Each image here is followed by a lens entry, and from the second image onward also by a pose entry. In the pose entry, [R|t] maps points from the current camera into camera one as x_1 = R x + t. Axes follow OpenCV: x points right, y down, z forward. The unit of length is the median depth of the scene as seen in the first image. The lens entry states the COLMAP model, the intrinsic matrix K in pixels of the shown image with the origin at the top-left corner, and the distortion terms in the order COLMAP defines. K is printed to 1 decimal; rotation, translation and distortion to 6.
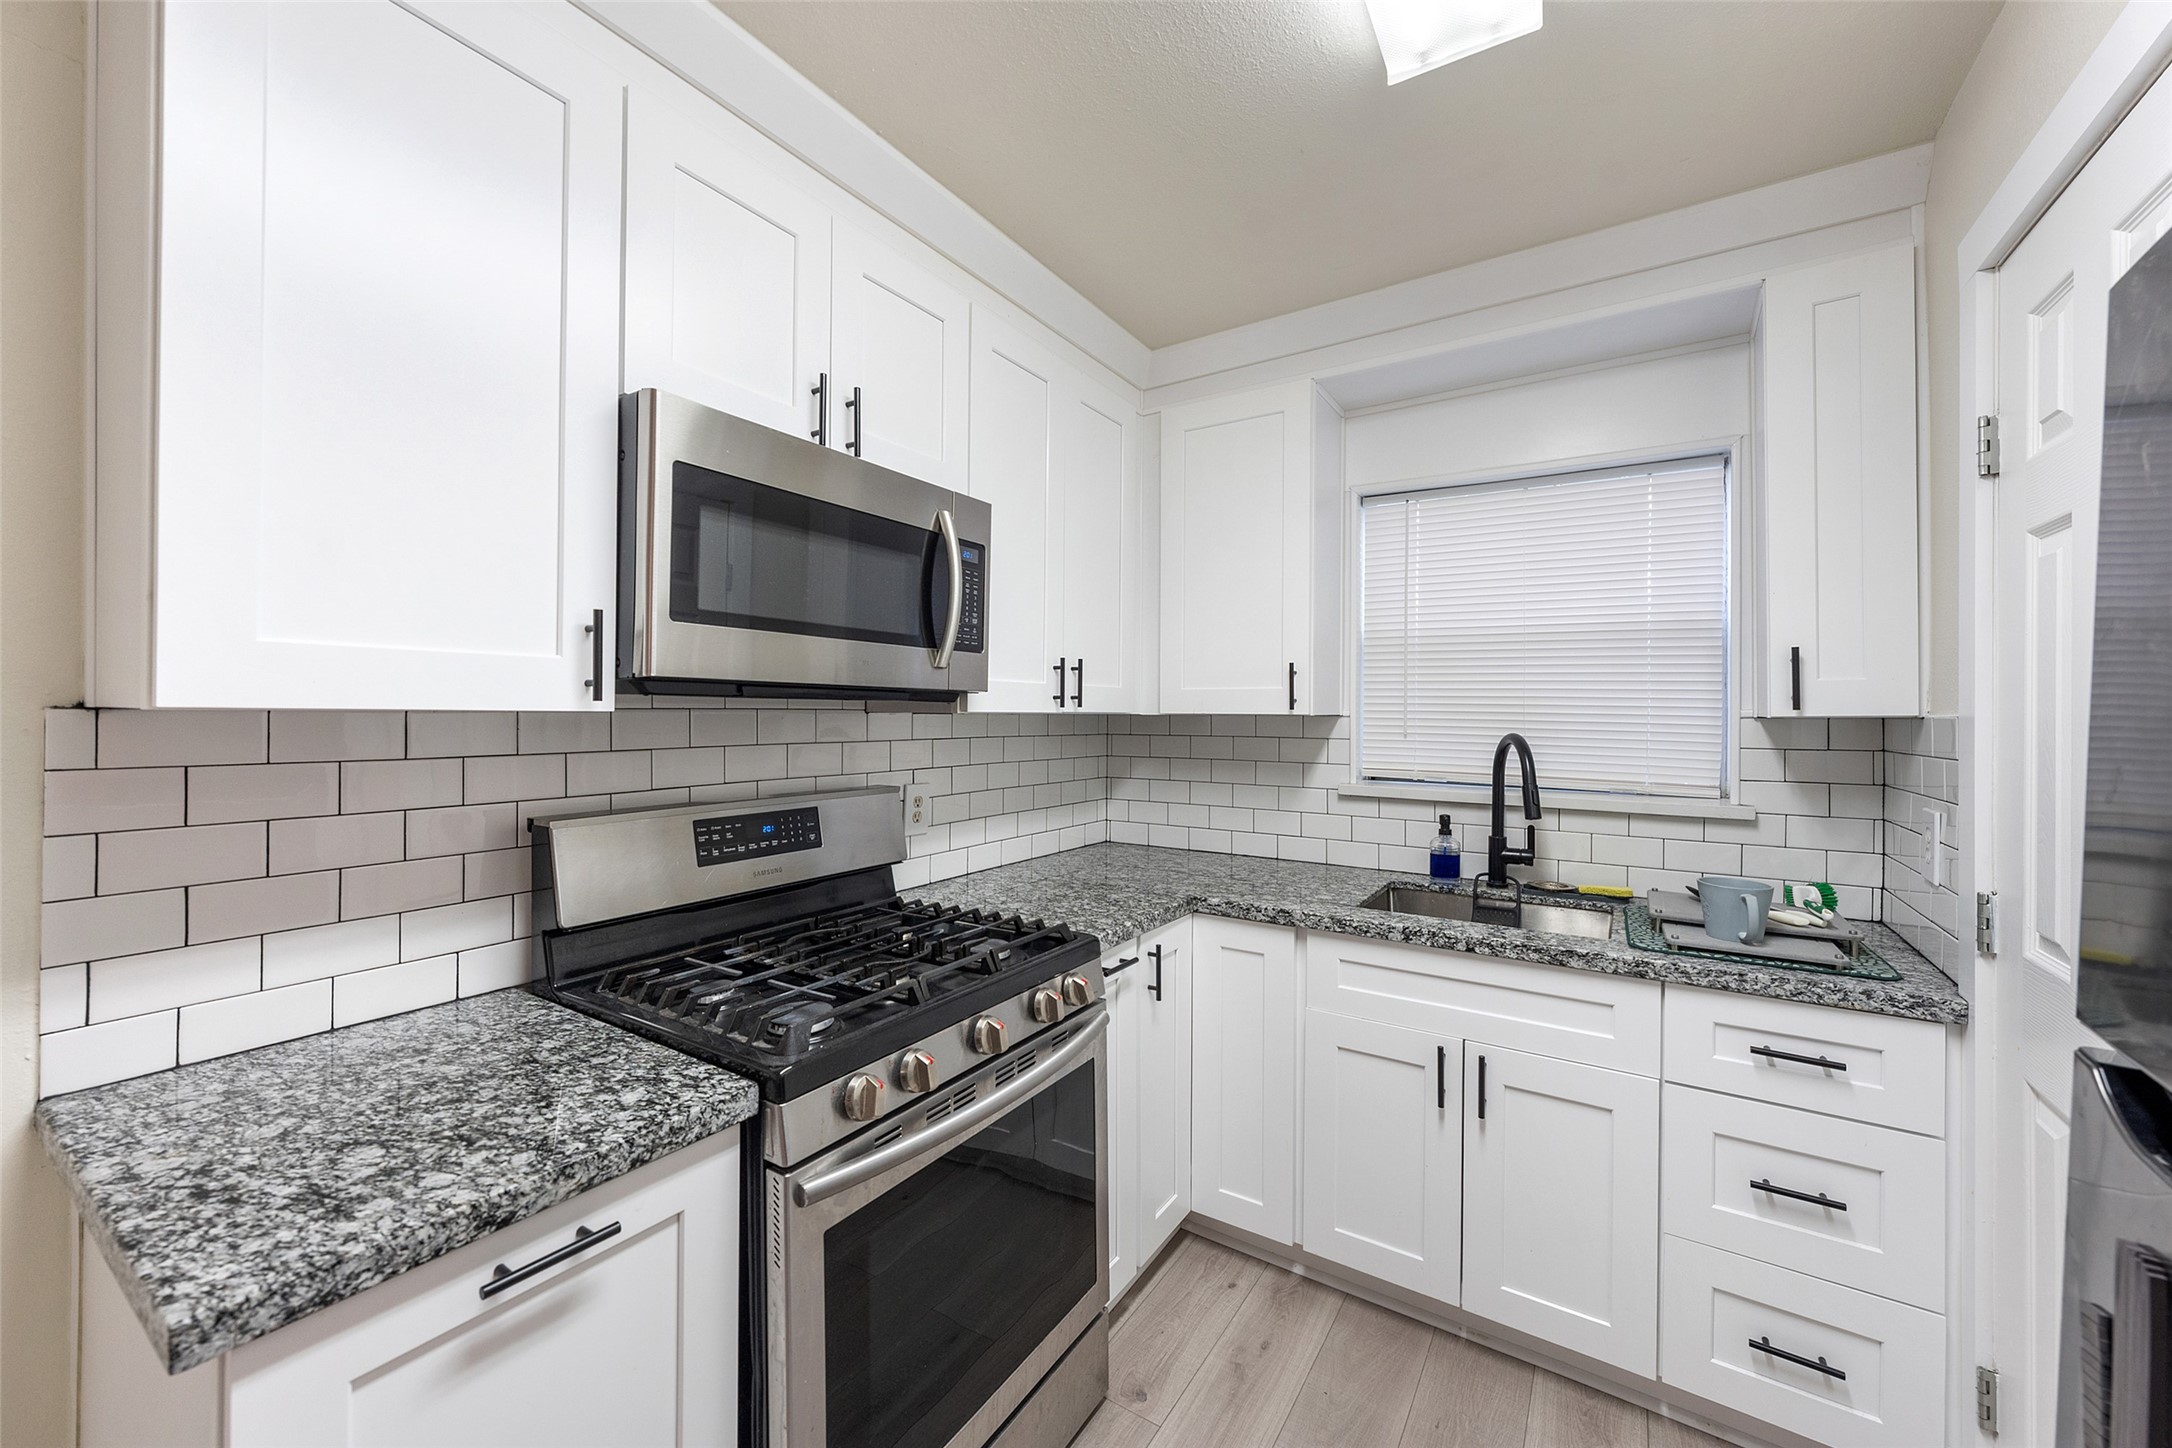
lens RADIAL K [[834.4, 0, 1073.4], [0, 834.4, 716.1], [0, 0, 1]] dist [0.000622, -0.000259]
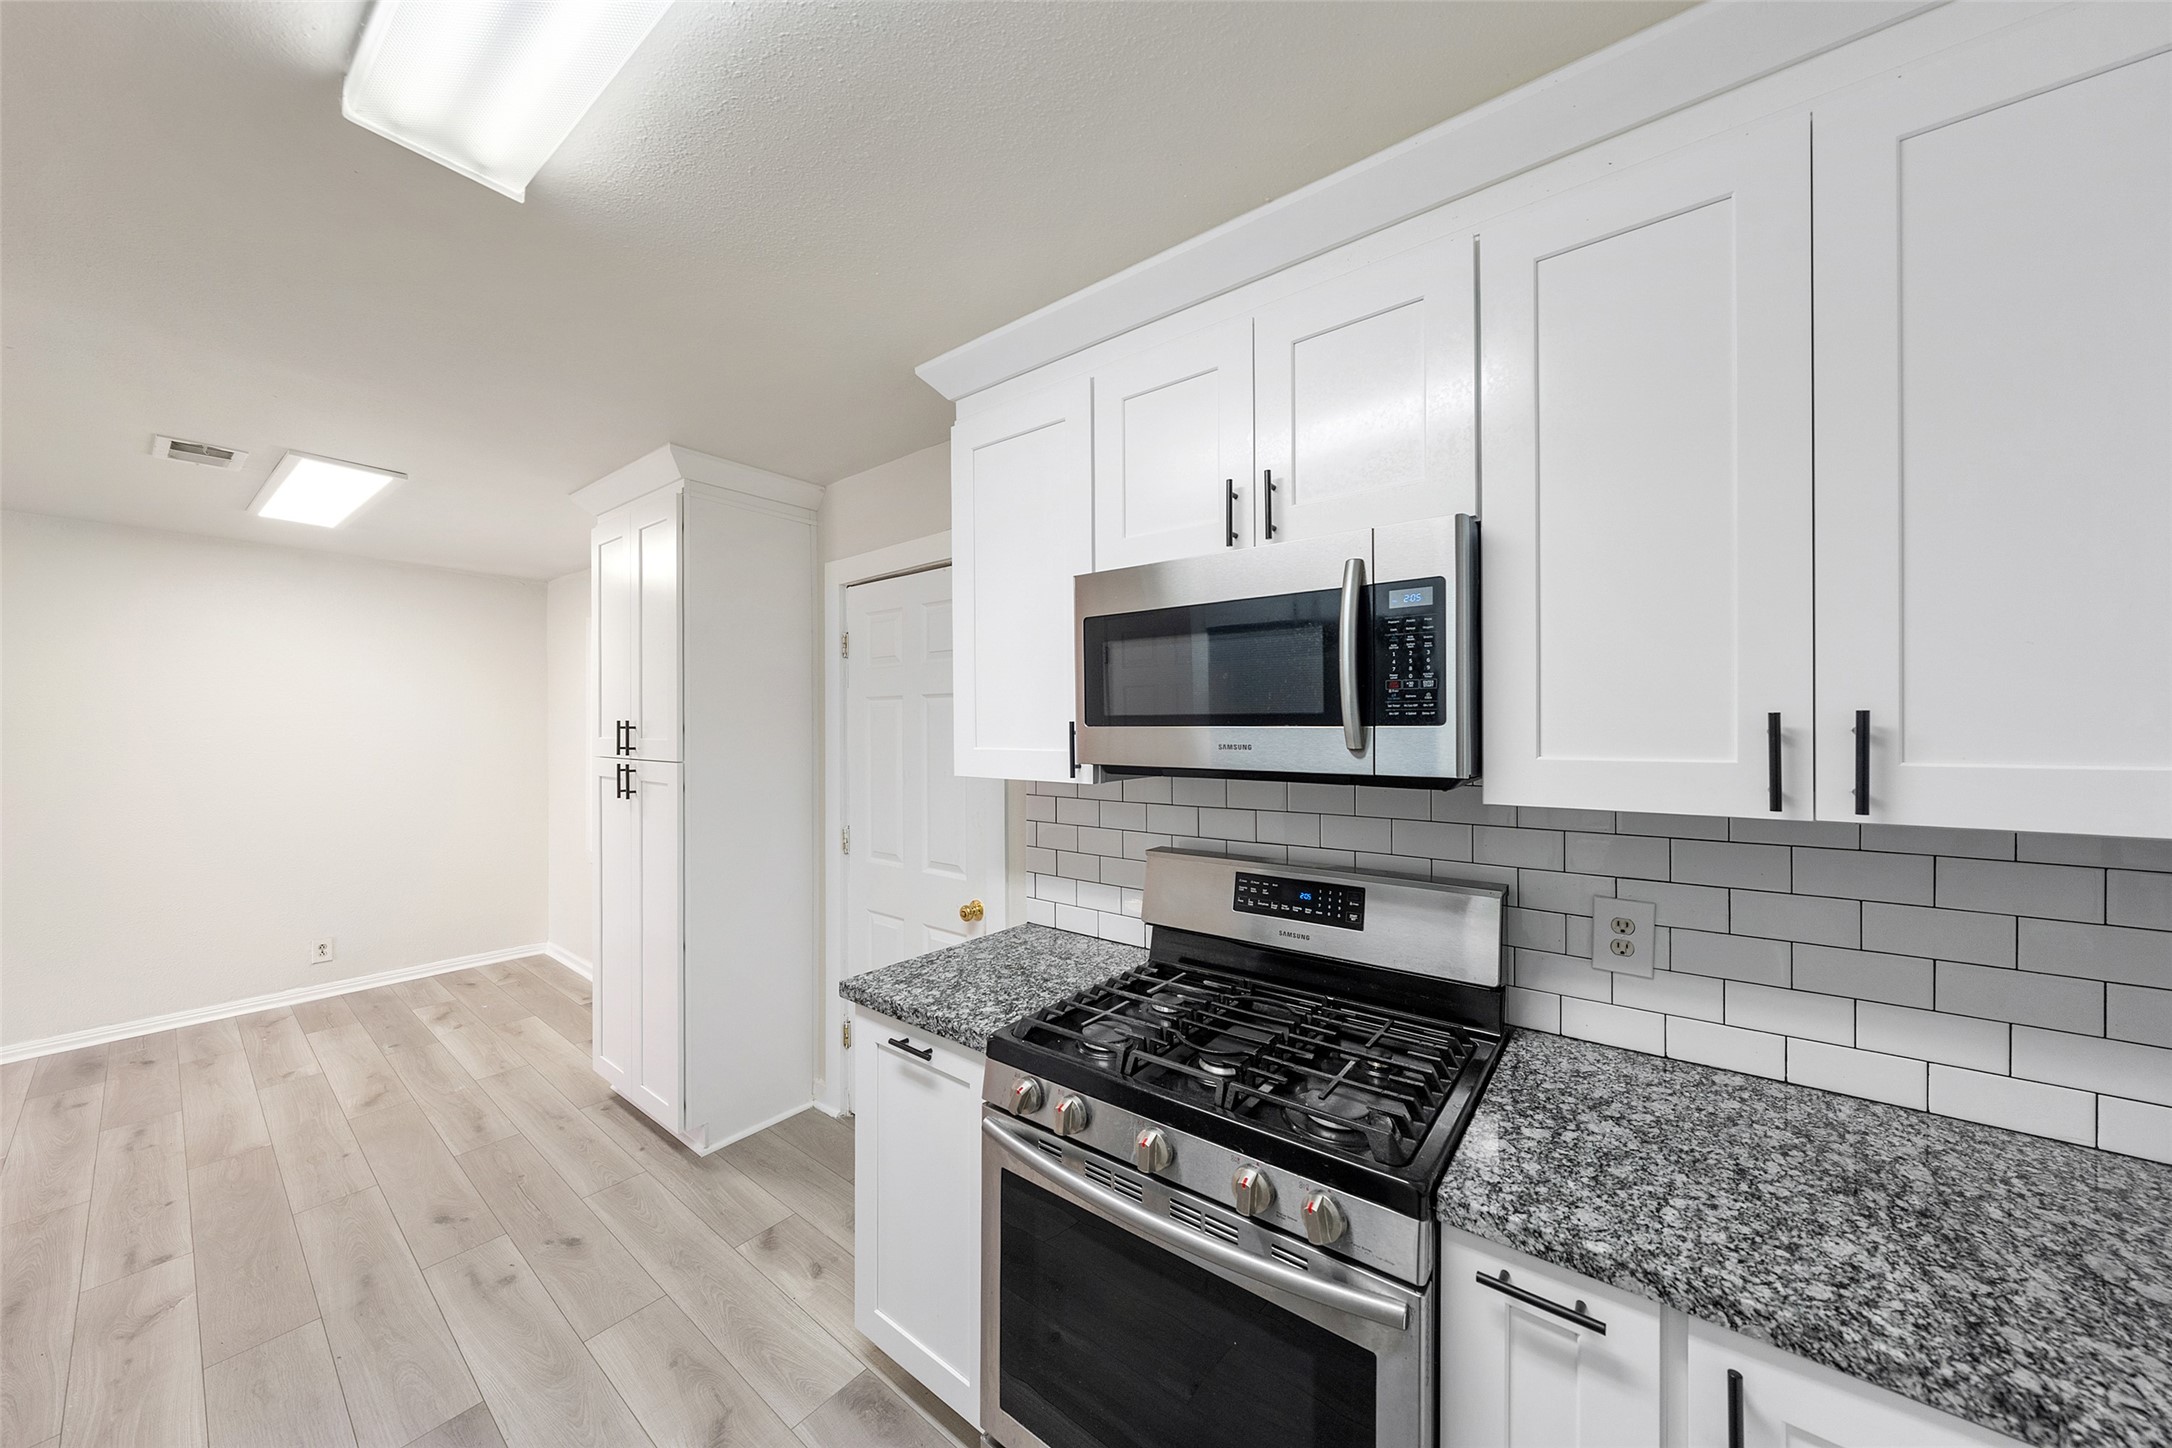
lens RADIAL K [[744.1, 0, 1072.7], [0, 744.1, 732.4], [0, 0, 1]] dist [-0.003323, 0.000628]
pose [[-0.092104, 0.002742, -0.995746, 0.568289], [0.002070, 0.999995, 0.002562, -0.071848], [0.995747, -0.001825, -0.092109, 0.748660]]
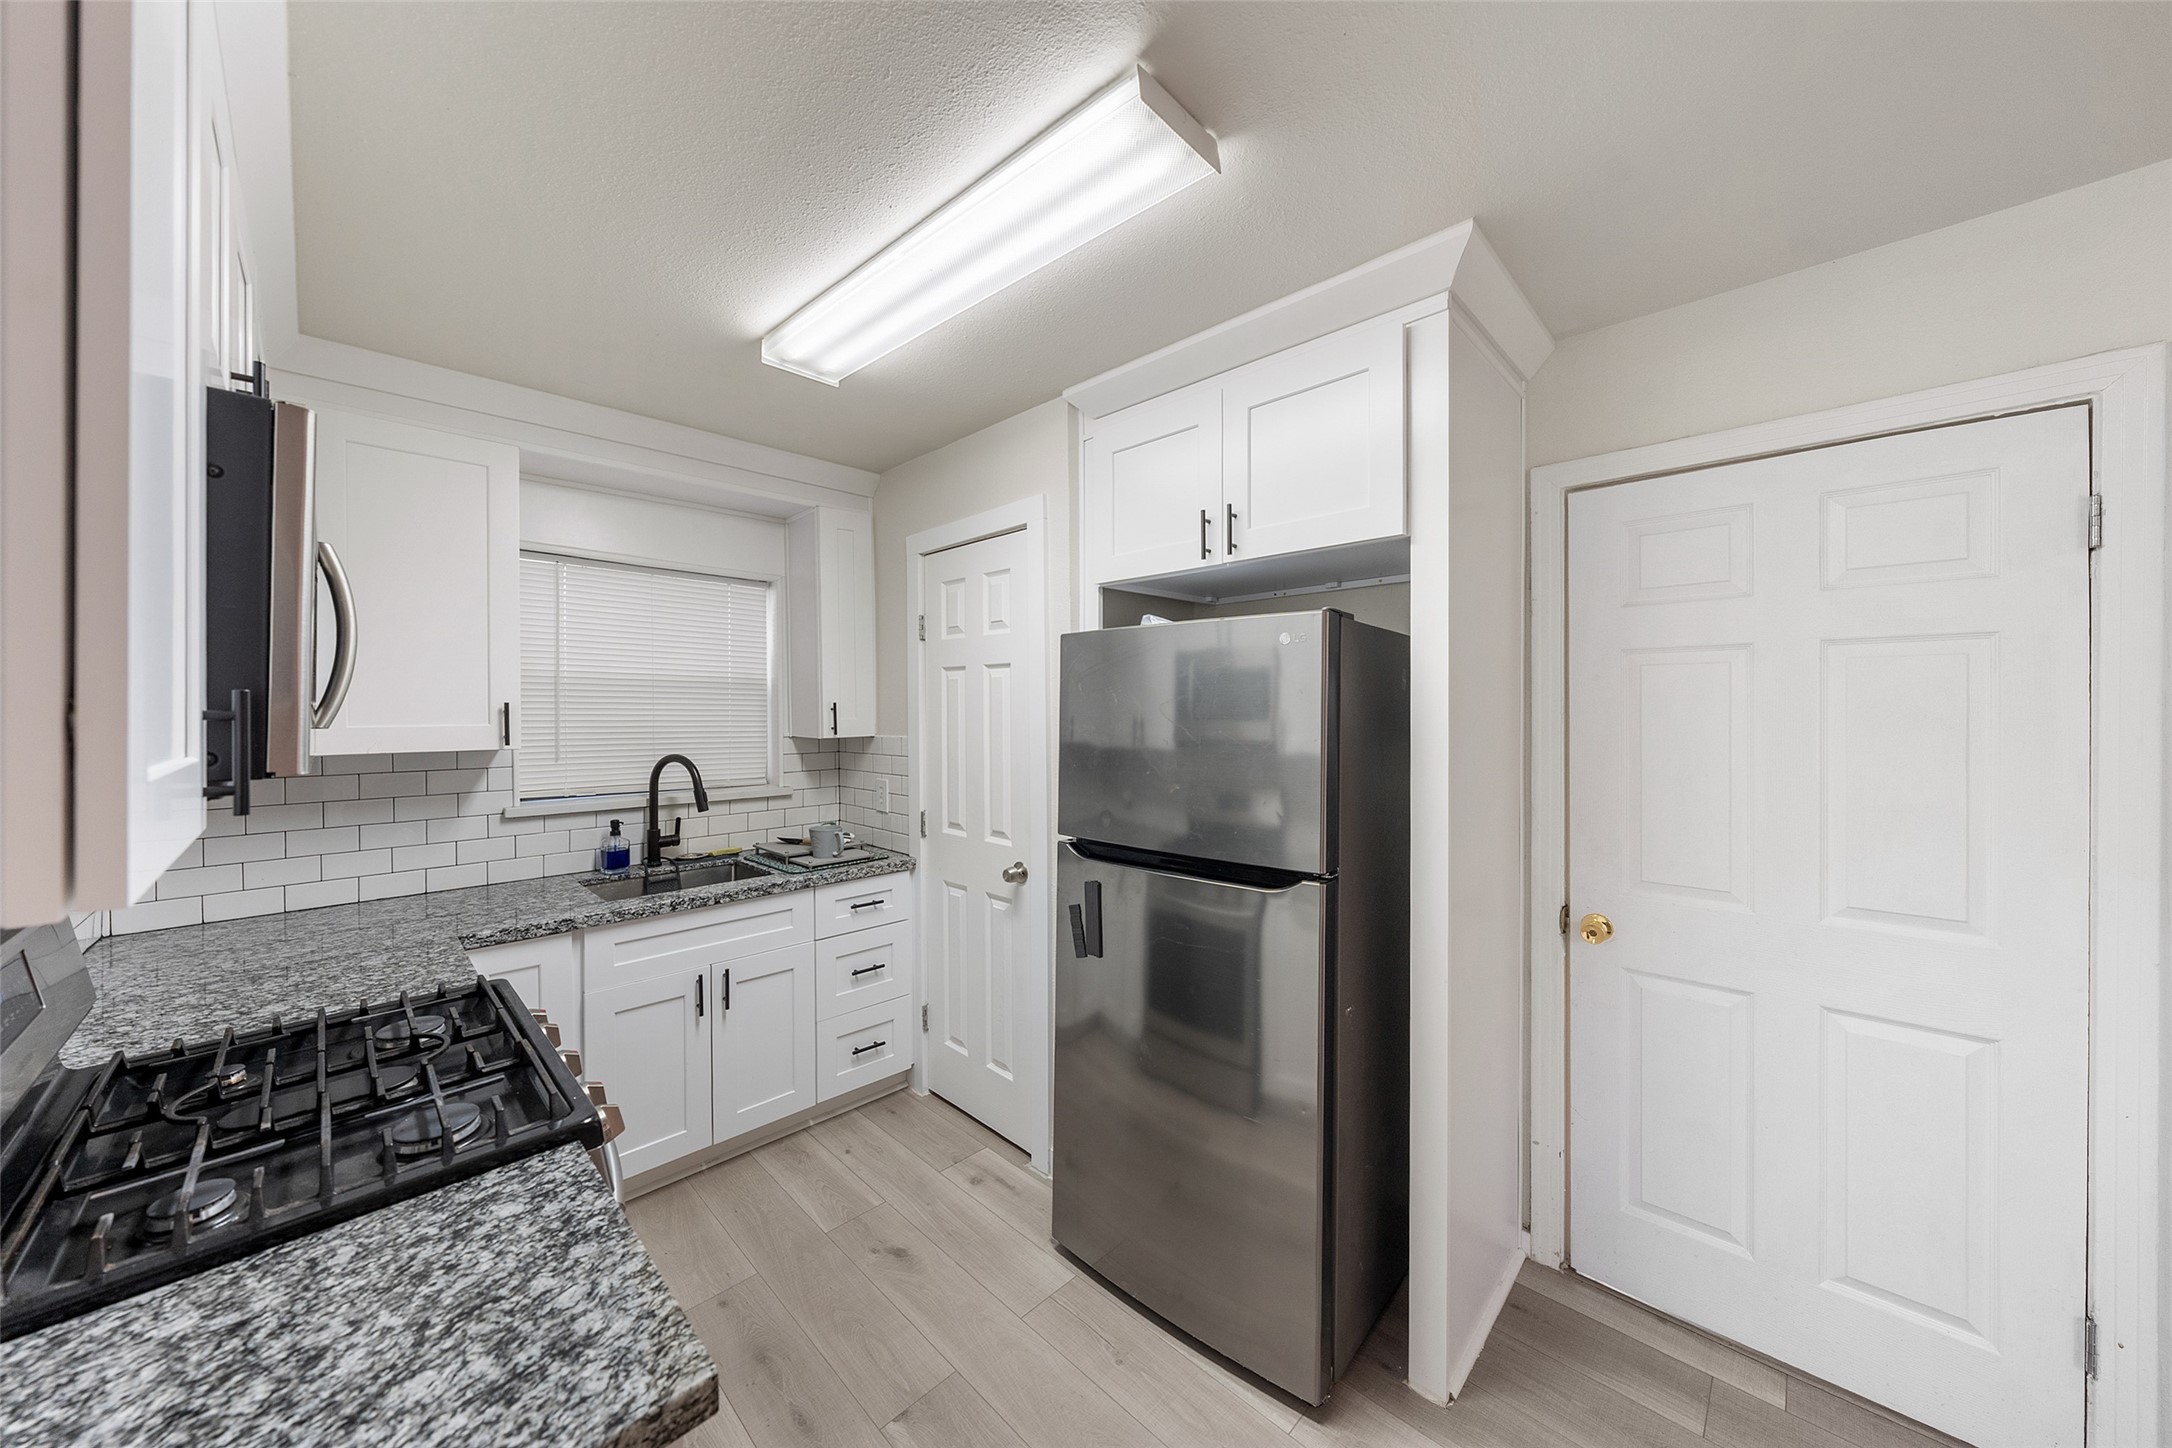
lens RADIAL K [[744.1, 0, 1072.2], [0, 744.1, 712.7], [0, 0, 1]] dist [-0.003323, 0.000628]
pose [[0.199524, -0.013001, 0.979807, -0.700893], [0.007865, 0.999901, 0.011666, -0.071955], [-0.979861, 0.005378, 0.199607, 0.103896]]
